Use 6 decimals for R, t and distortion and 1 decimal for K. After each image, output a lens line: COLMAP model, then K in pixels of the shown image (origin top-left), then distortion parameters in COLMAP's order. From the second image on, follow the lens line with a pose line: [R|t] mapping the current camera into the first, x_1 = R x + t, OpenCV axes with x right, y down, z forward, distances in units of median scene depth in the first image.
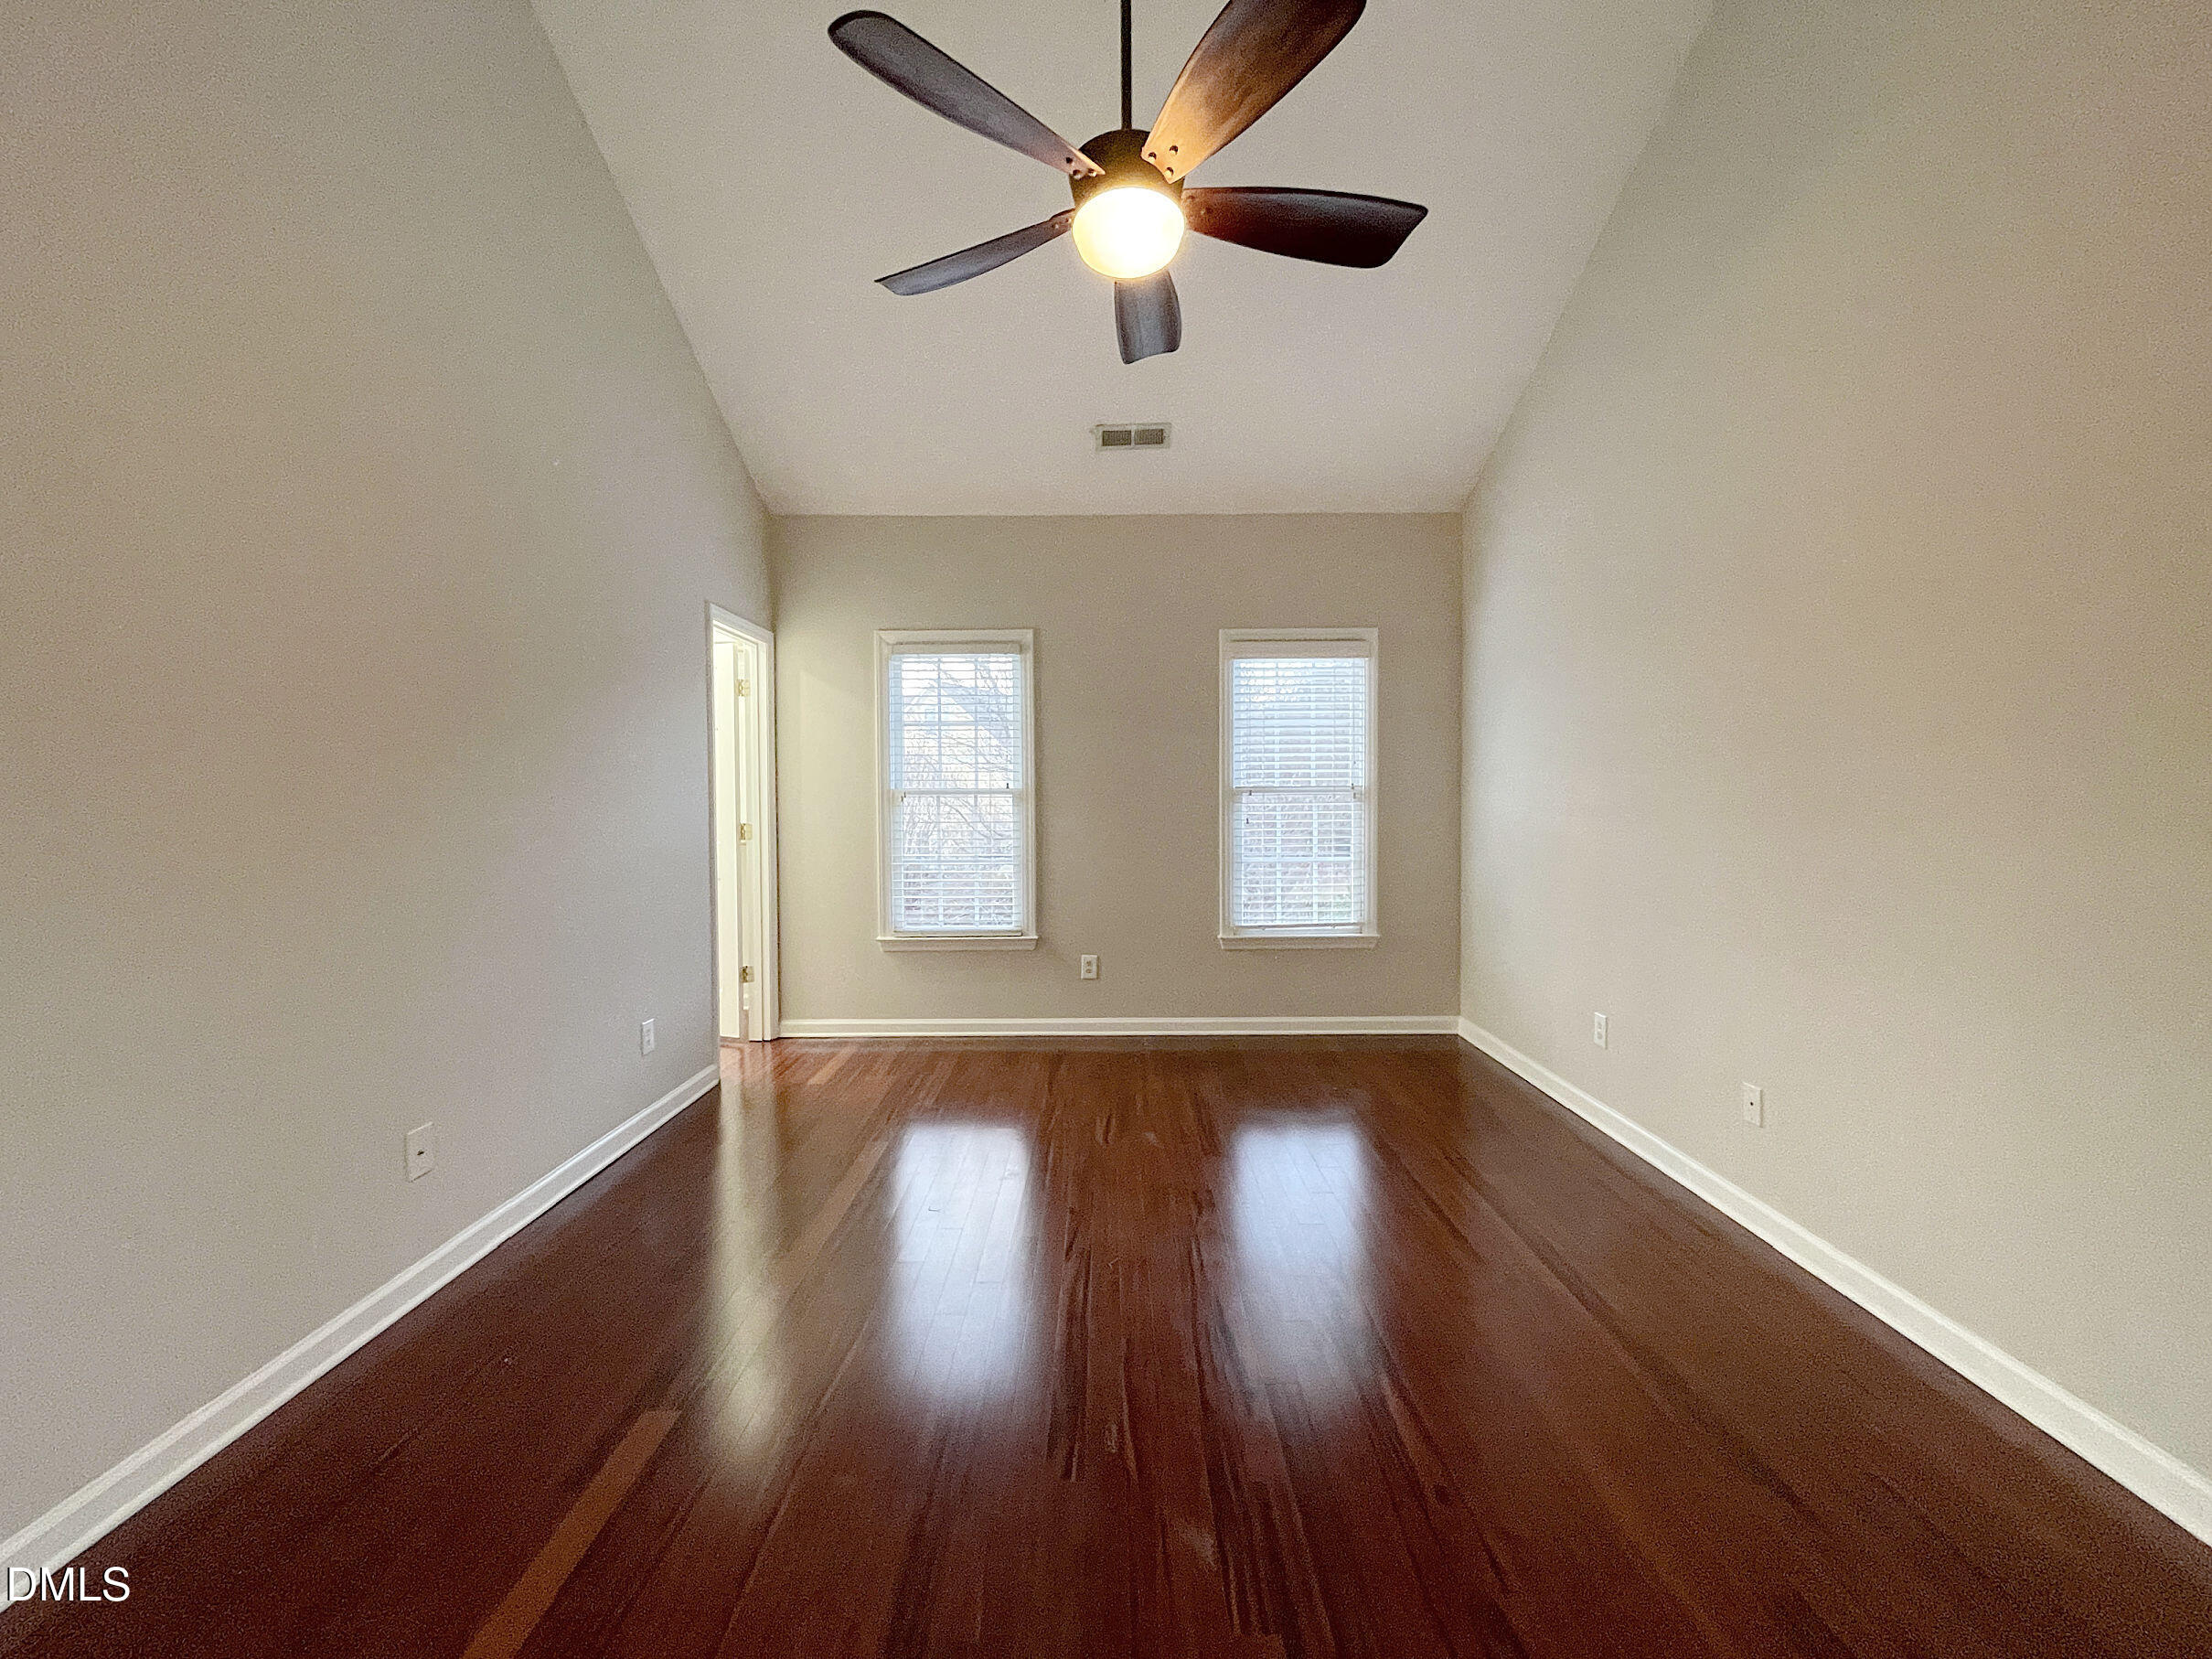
lens RADIAL K [[883.5, 0, 1106.0], [0, 883.5, 829.5], [0, 0, 1]] dist [-0.006756, -0.000368]
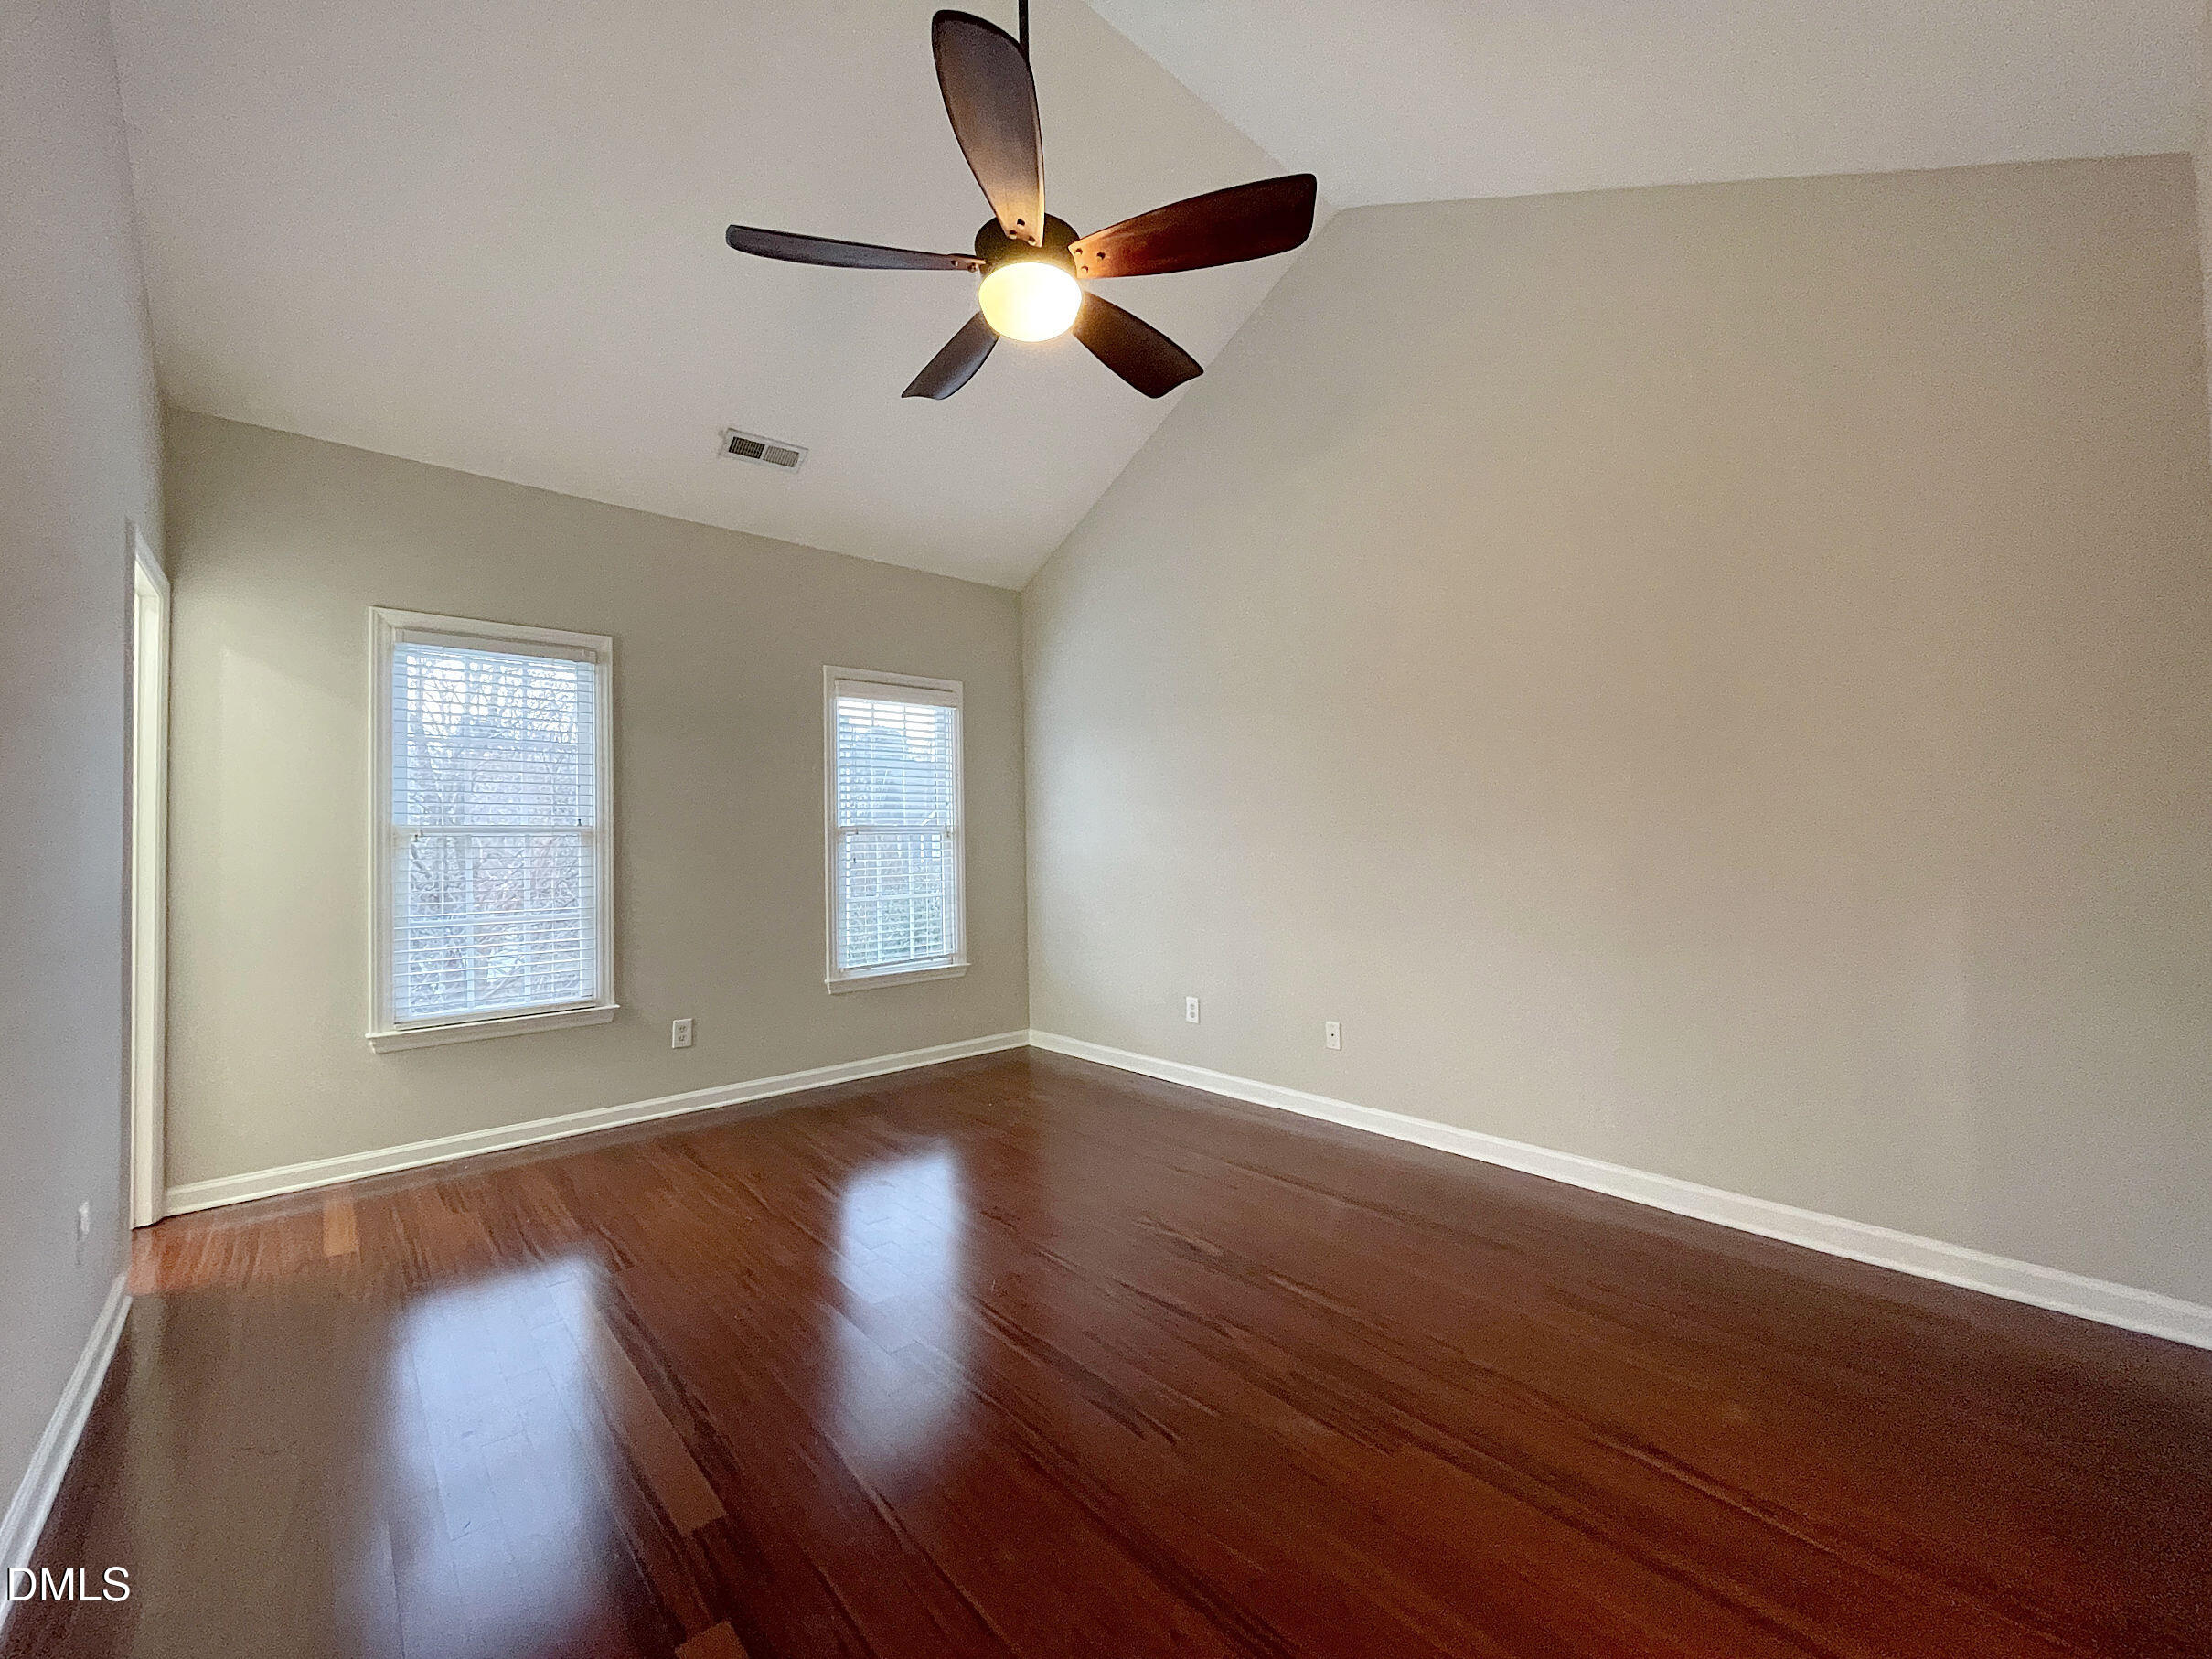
lens RADIAL K [[894.8, 0, 1066.1], [0, 894.8, 837.6], [0, 0, 1]] dist [-0.009883, 0.000178]
pose [[0.749253, 0.000312, 0.662283, -0.321627], [0.038029, 0.998330, -0.043492, 0.017313], [-0.661191, 0.057772, 0.747990, 0.090076]]
